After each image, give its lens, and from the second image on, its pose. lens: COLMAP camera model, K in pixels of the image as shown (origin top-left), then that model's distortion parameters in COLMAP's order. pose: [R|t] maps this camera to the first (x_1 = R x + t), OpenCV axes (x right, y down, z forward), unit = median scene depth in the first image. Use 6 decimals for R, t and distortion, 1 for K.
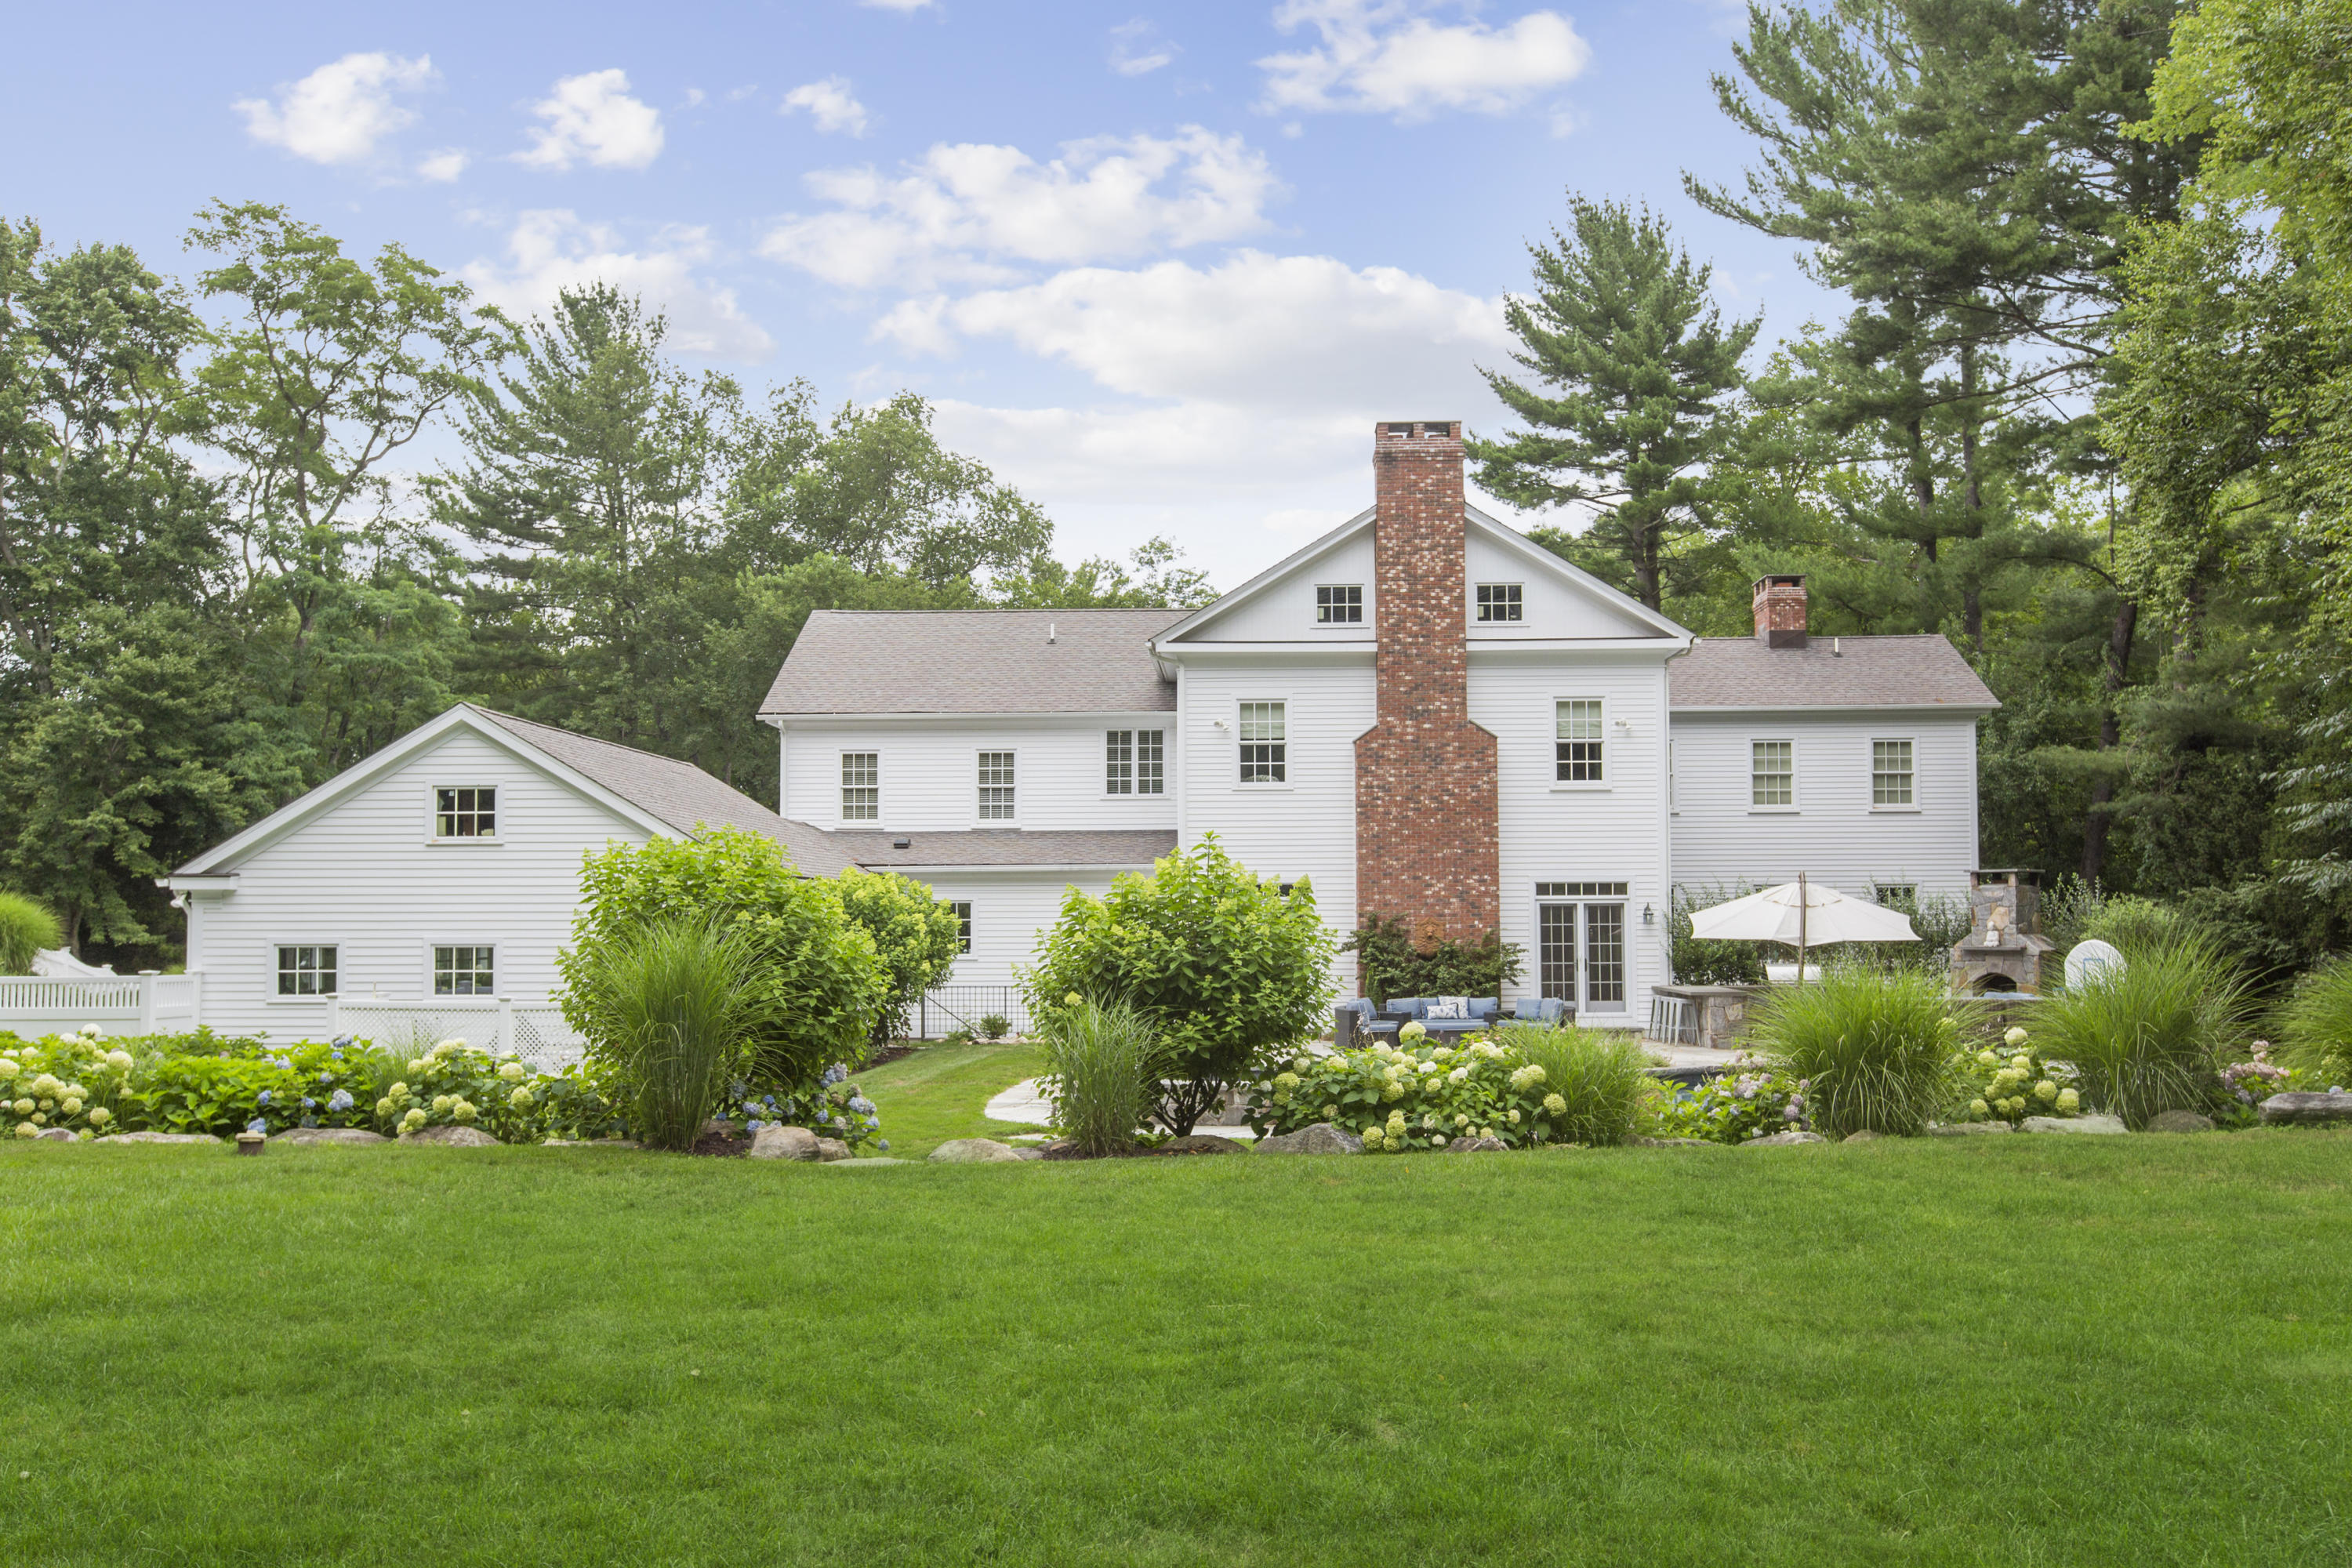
lens RADIAL K [[2015.5, 0, 1173.4], [0, 2015.5, 845.0], [0, 0, 1]] dist [0.031657, 0.075676]
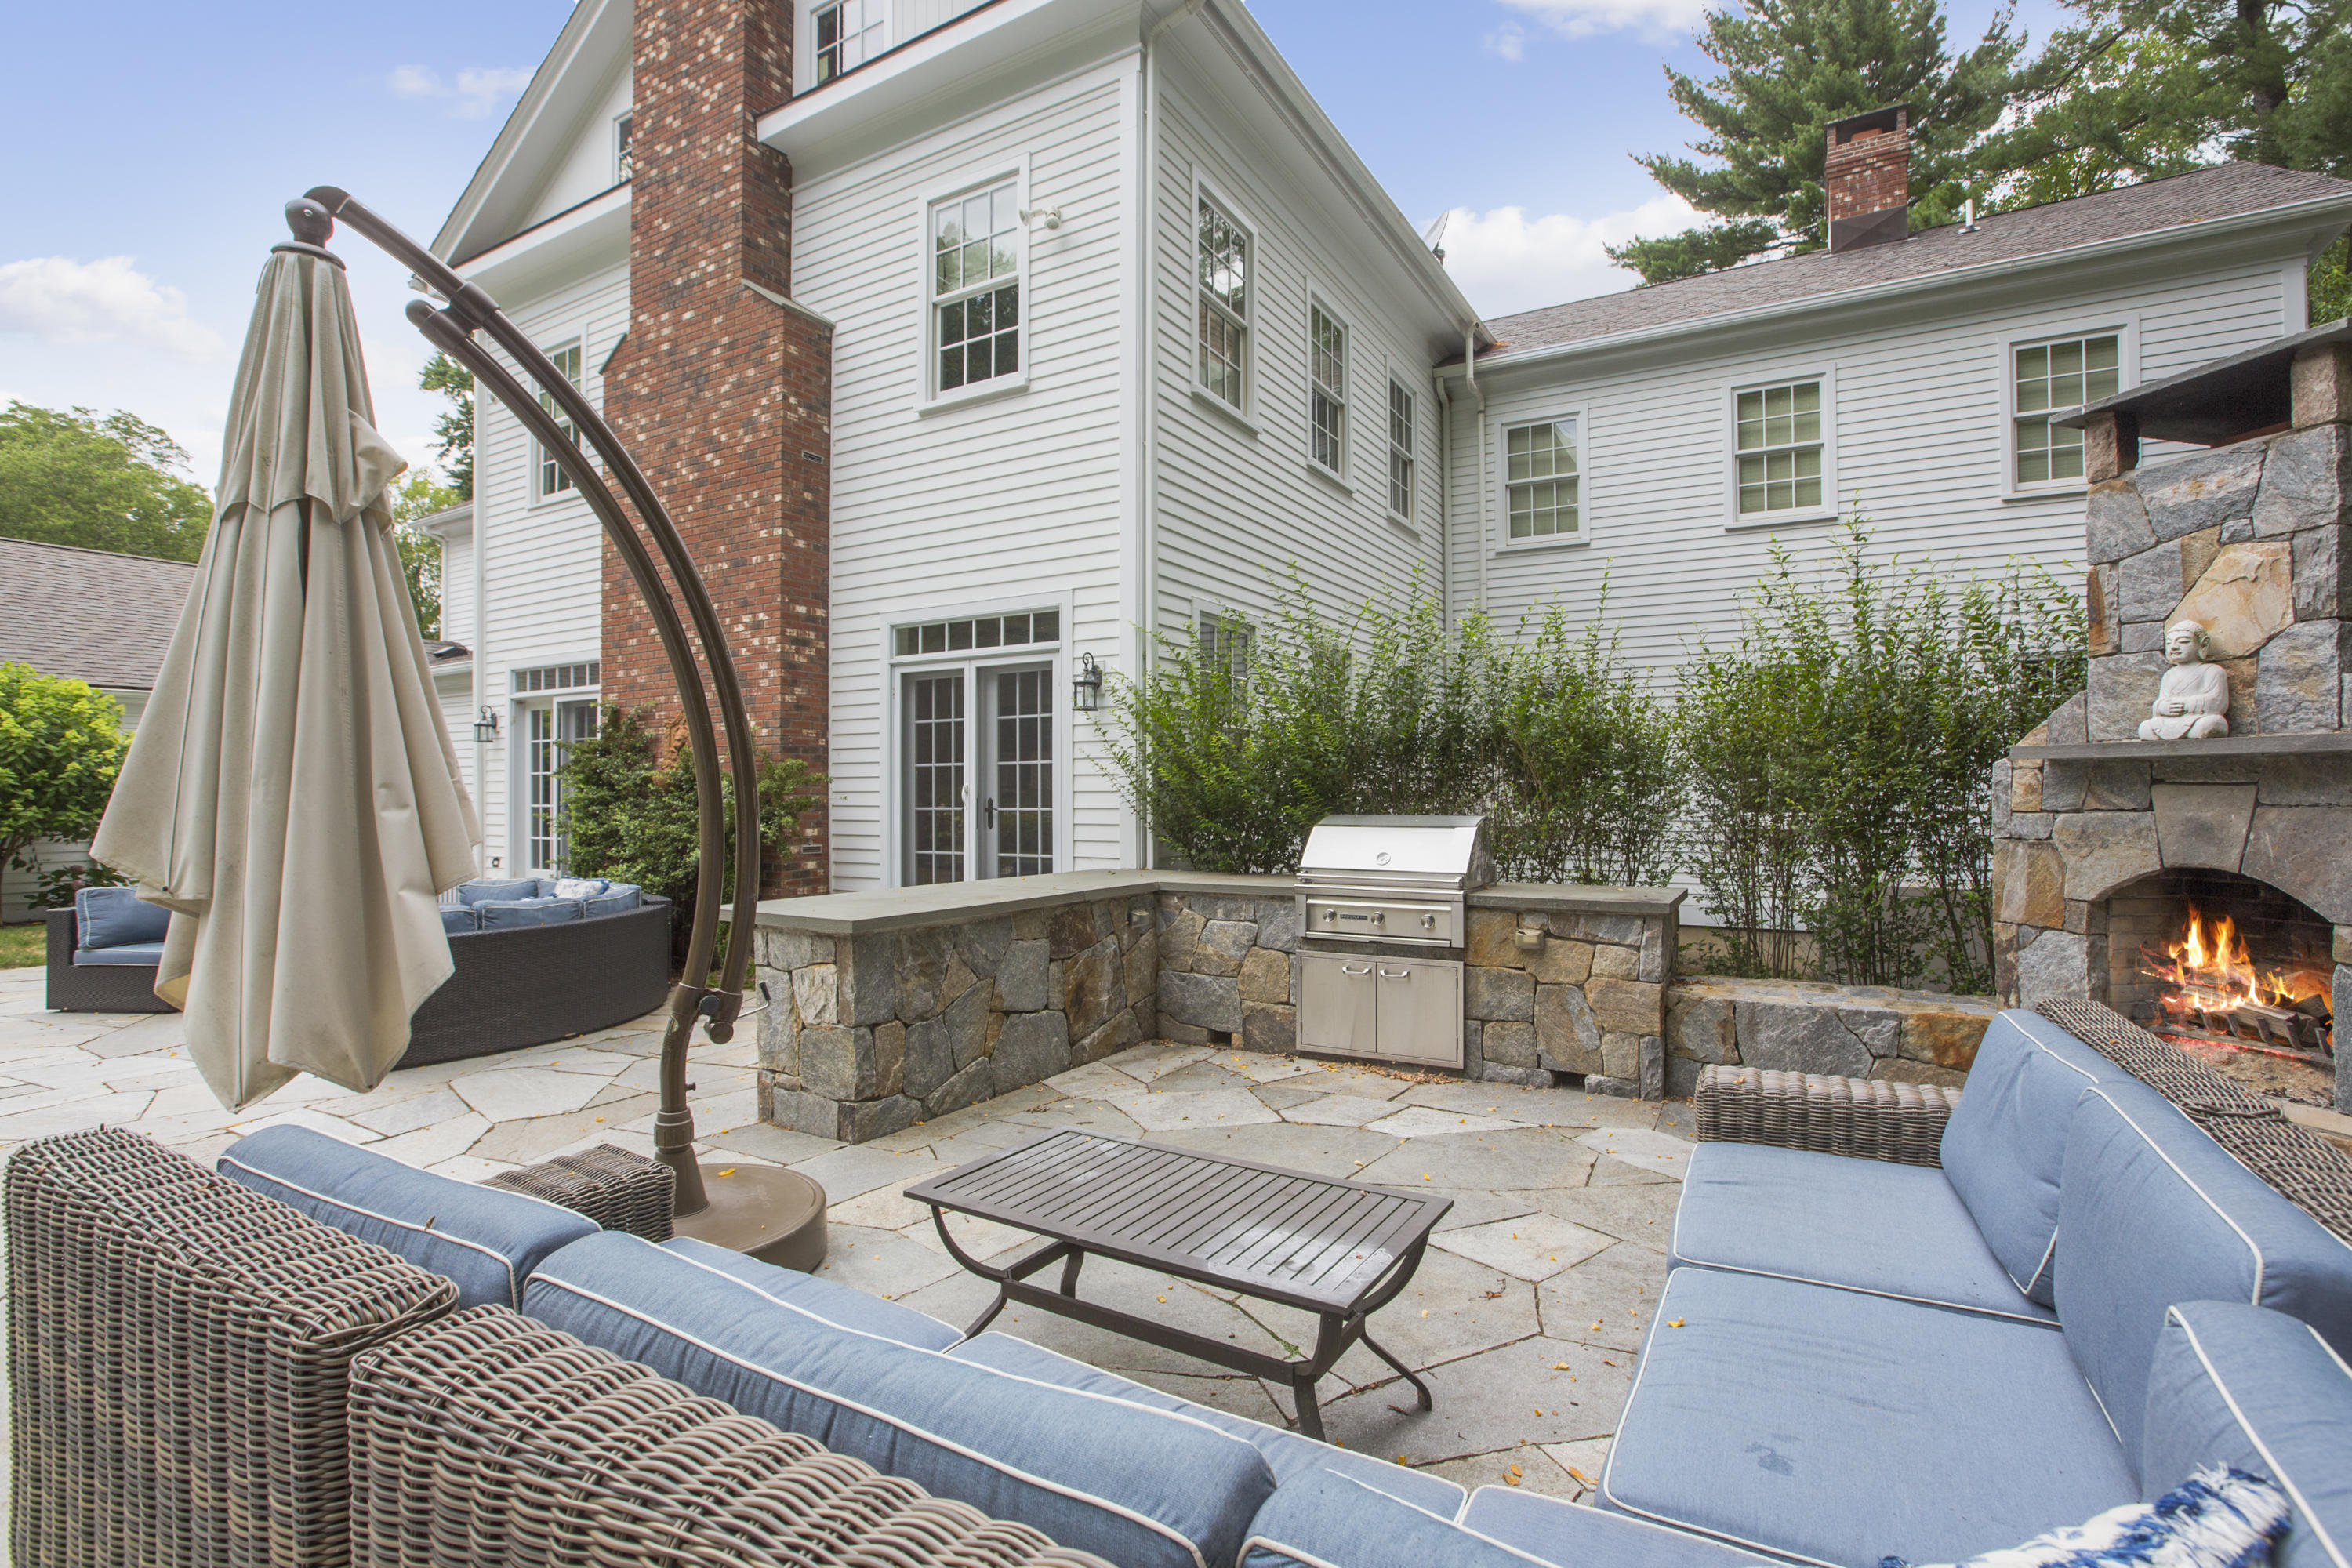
lens RADIAL K [[1082.6, 0, 1176.0], [0, 1082.6, 784.0], [0, 0, 1]] dist [-0.053238, 0.023089]
pose [[0.873120, 0.000315, -0.487506, 0.351376], [0.013716, 0.999588, 0.025212, 0.048427], [0.487313, -0.028700, 0.872756, 0.822445]]
